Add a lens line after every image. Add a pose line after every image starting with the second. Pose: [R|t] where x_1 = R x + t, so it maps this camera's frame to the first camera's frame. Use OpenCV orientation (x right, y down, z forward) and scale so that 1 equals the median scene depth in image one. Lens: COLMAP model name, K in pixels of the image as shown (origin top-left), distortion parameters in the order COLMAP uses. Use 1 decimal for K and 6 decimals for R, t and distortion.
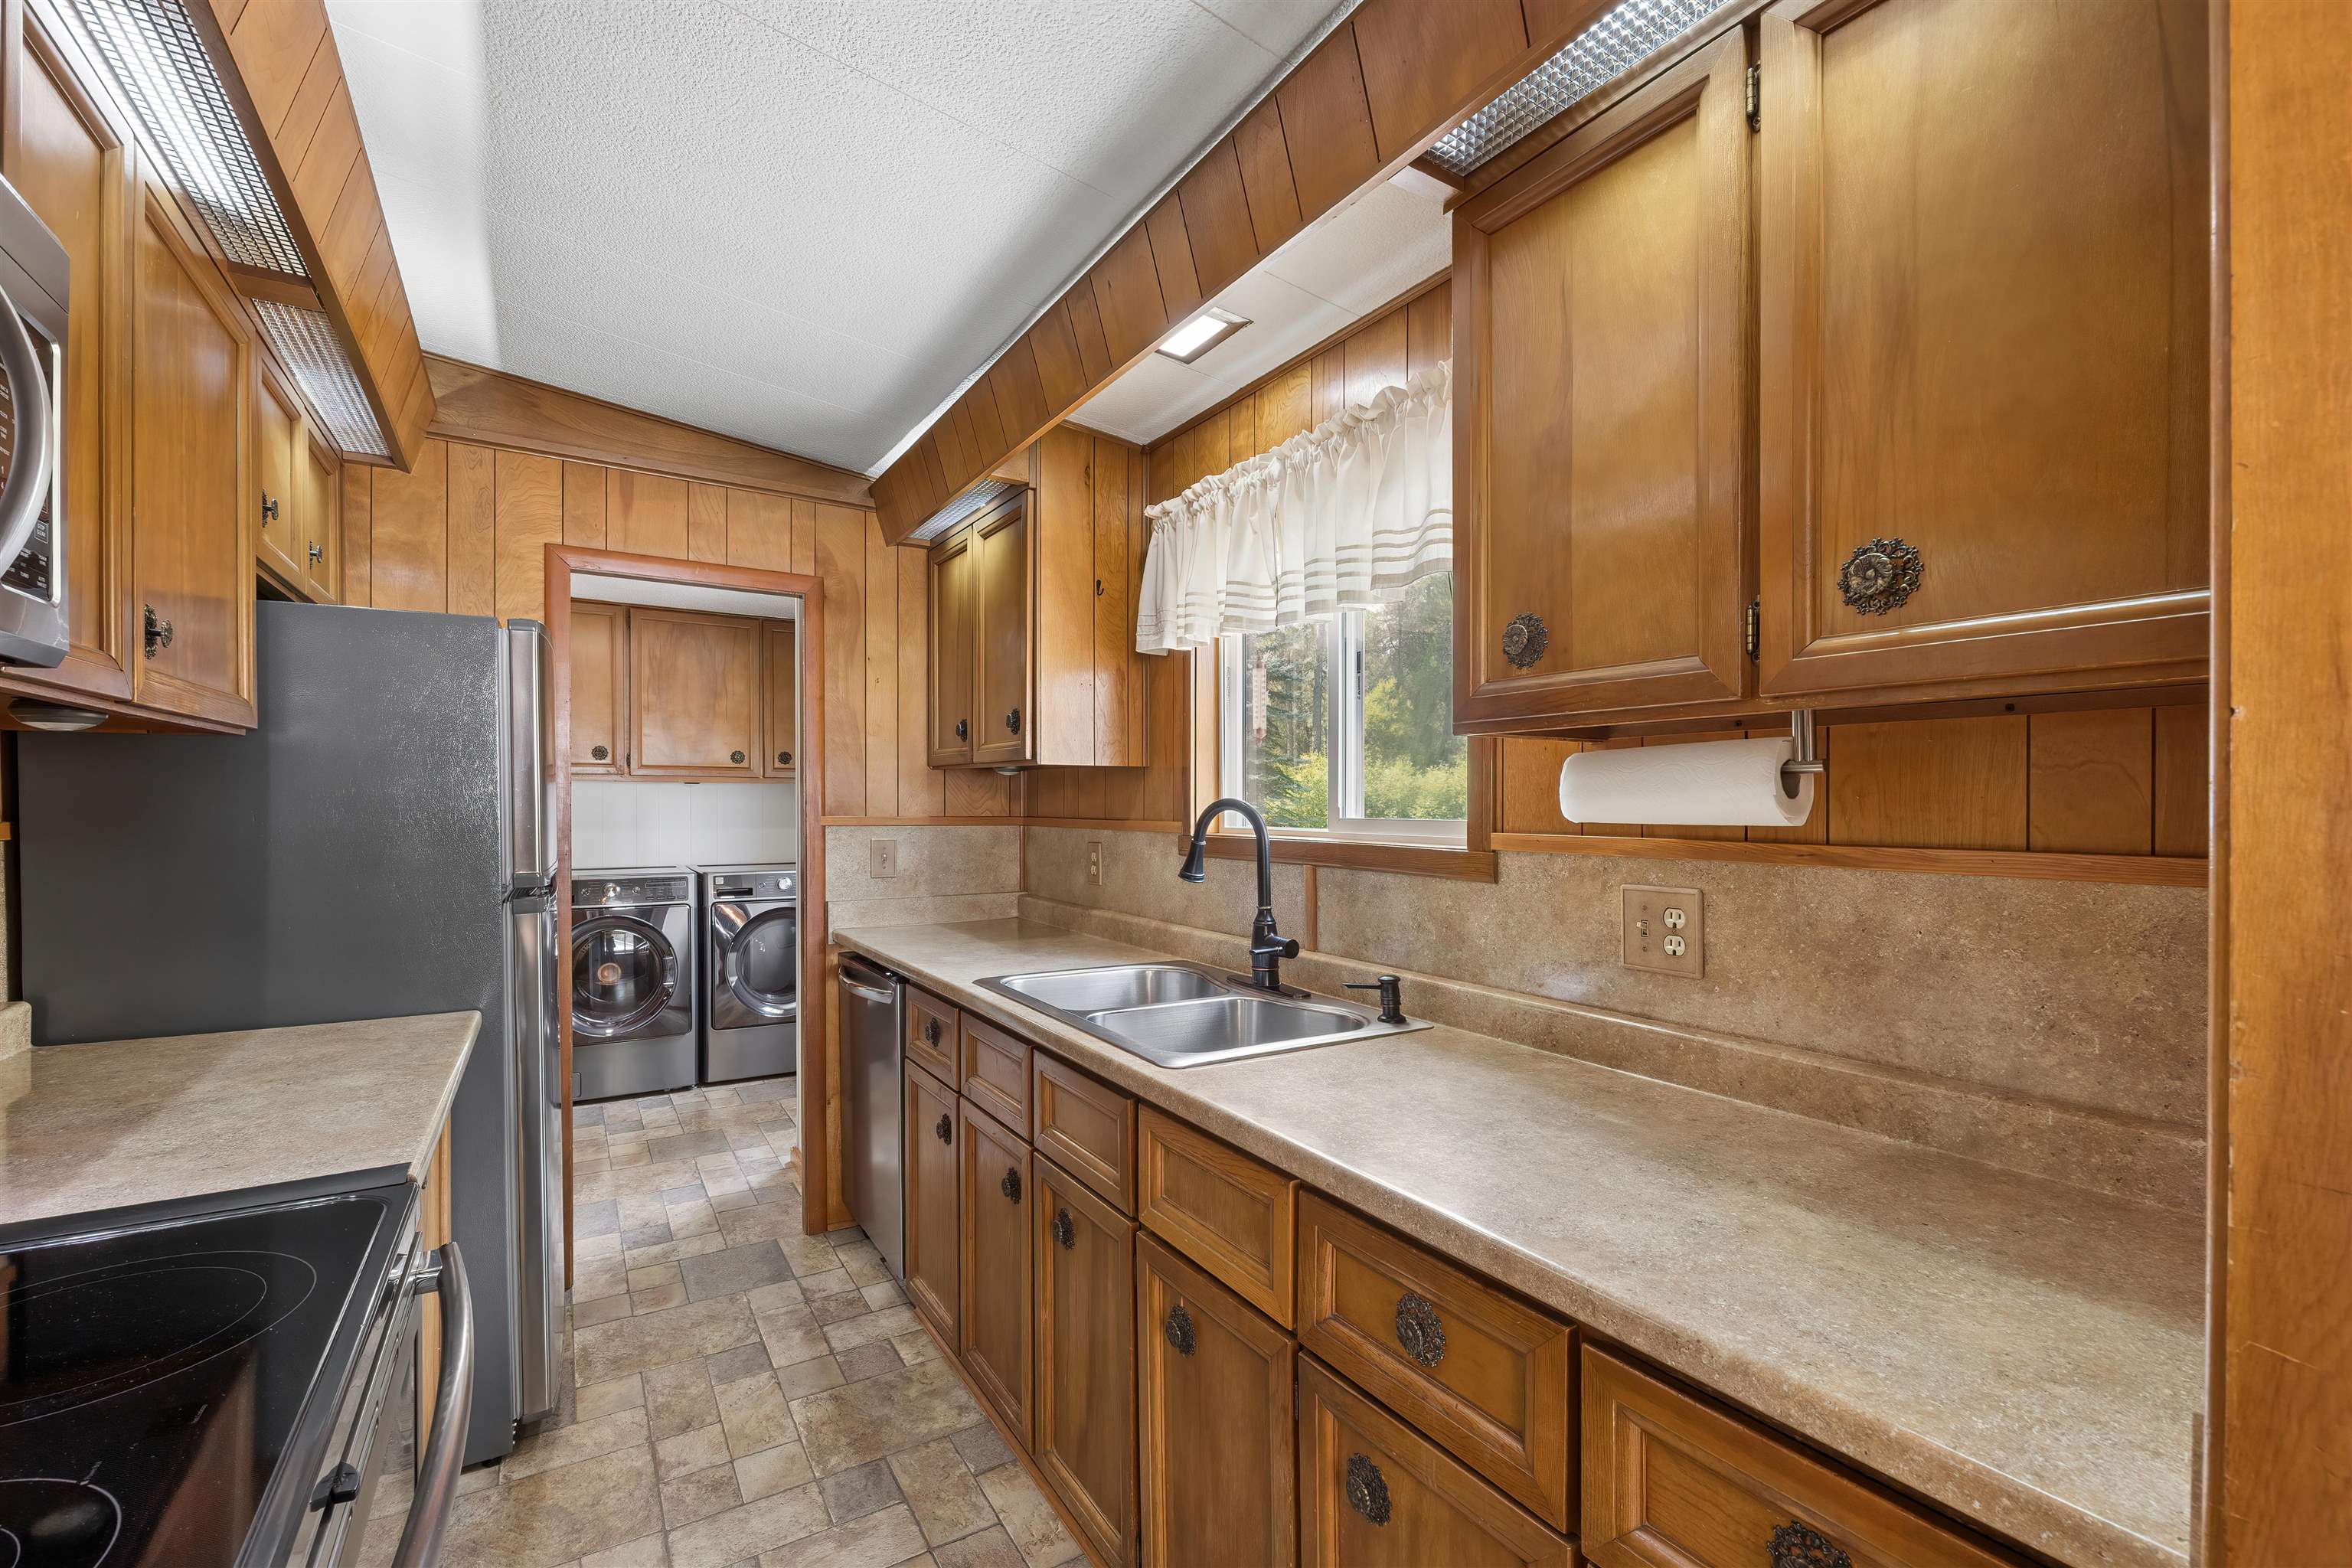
lens RADIAL K [[1018.3, 0, 1191.1], [0, 1018.3, 807.1], [0, 0, 1]] dist [0.022017, -0.007613]
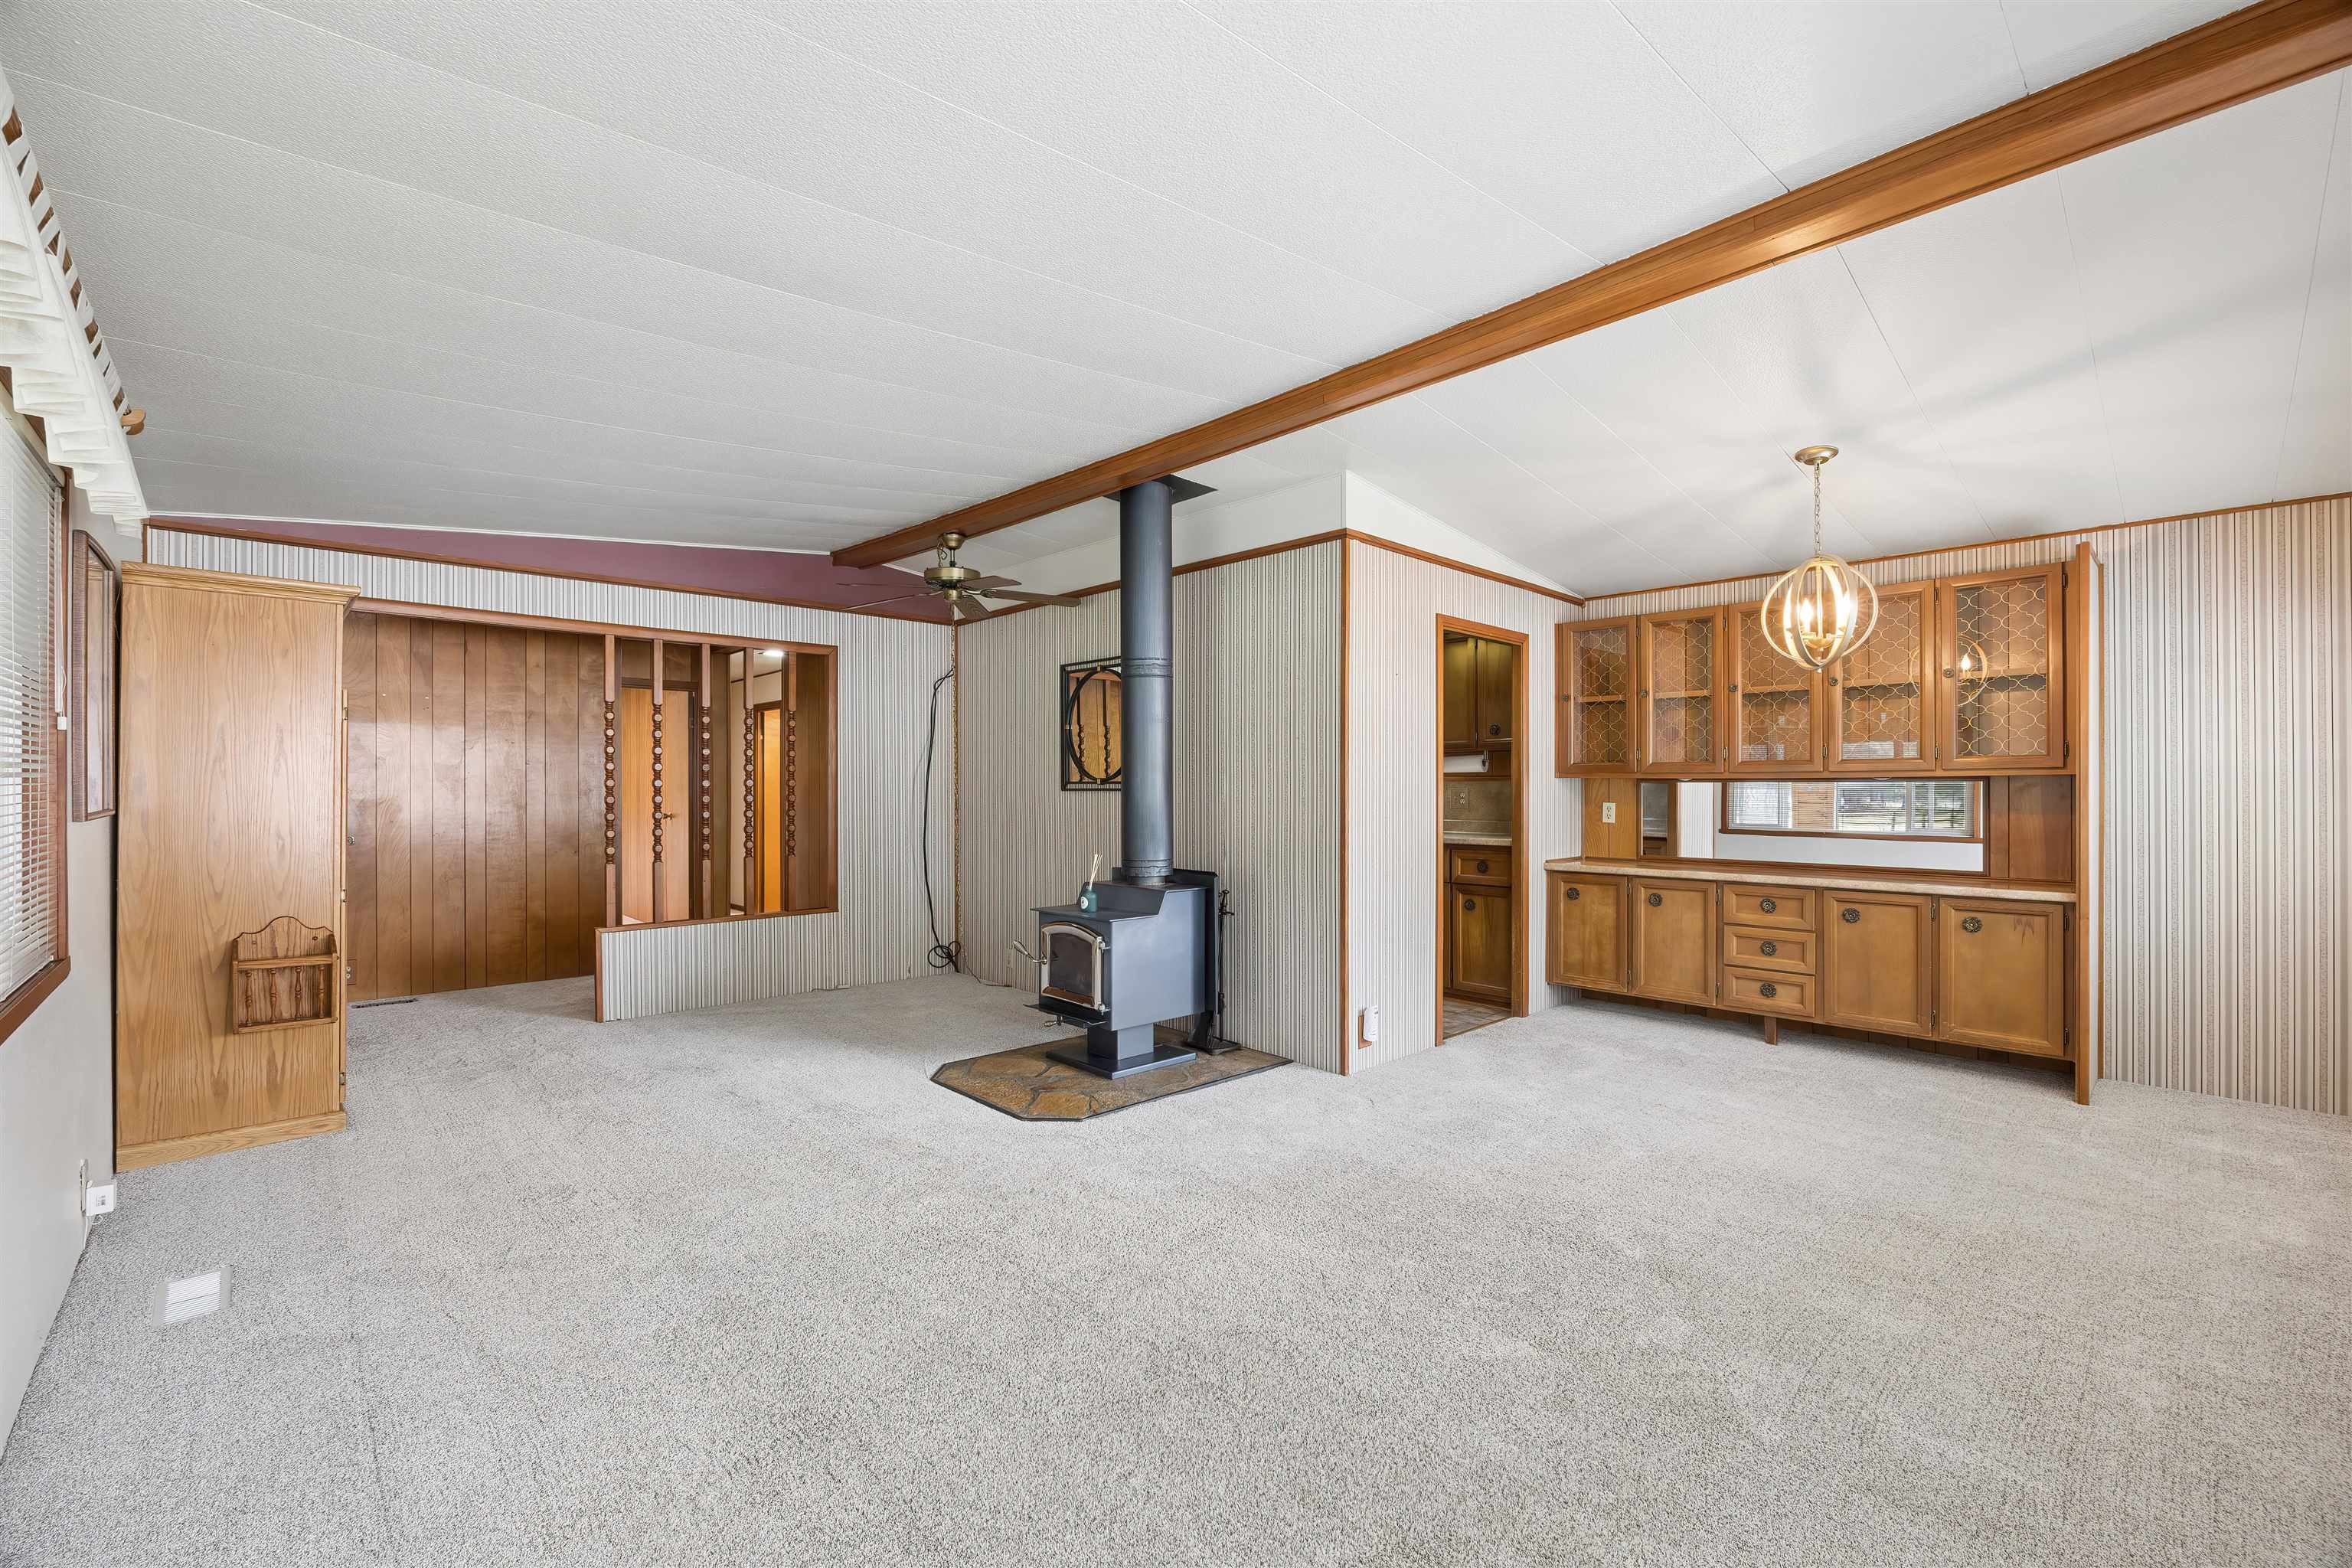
lens RADIAL K [[976.0, 0, 1189.4], [0, 976.0, 790.5], [0, 0, 1]] dist [-0.004231, -0.000788]
pose [[0.982358, 0.000995, 0.187009, -0.940109], [-0.000608, 0.999998, -0.002124, 0.064775], [-0.187011, 0.001973, 0.982356, -1.861015]]
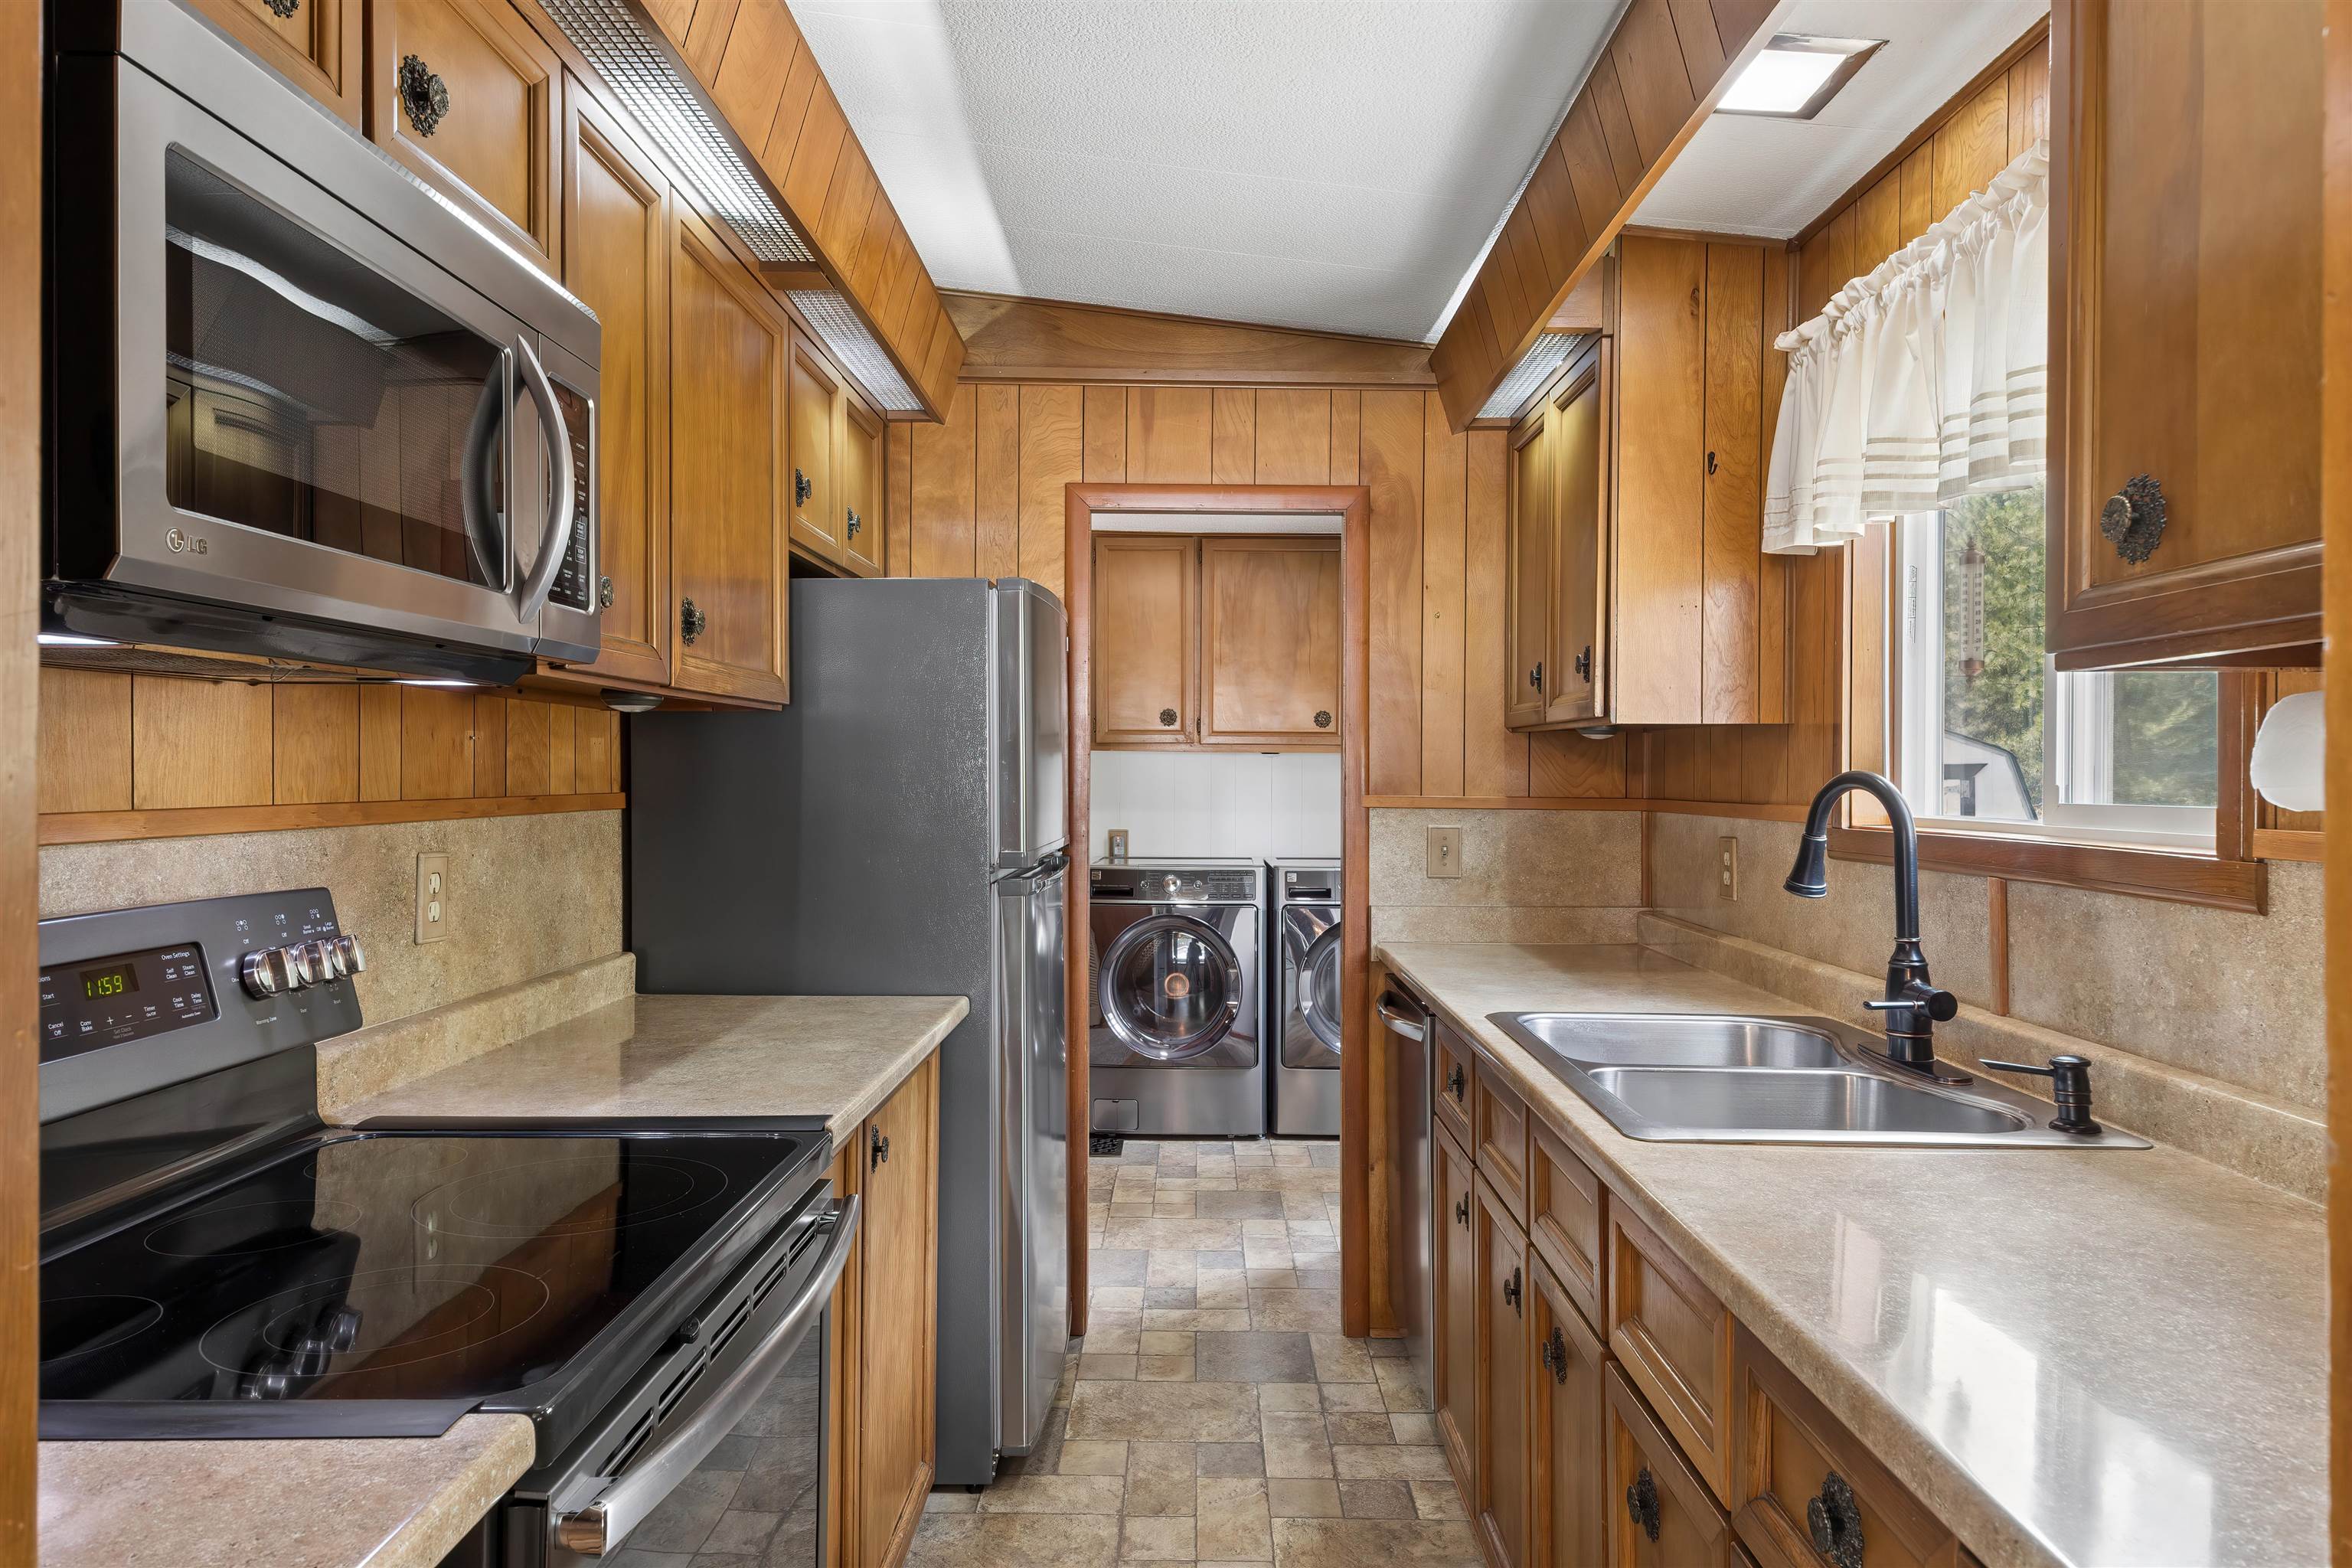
lens RADIAL K [[1537.5, 0, 1200.2], [0, 1537.5, 770.6], [0, 0, 1]] dist [0.050610, -0.019365]
pose [[0.848091, -0.000281, -0.529850, 0.207889], [-0.005256, 0.999946, -0.008942, 0.002352], [0.529824, 0.010368, 0.848044, -0.072913]]
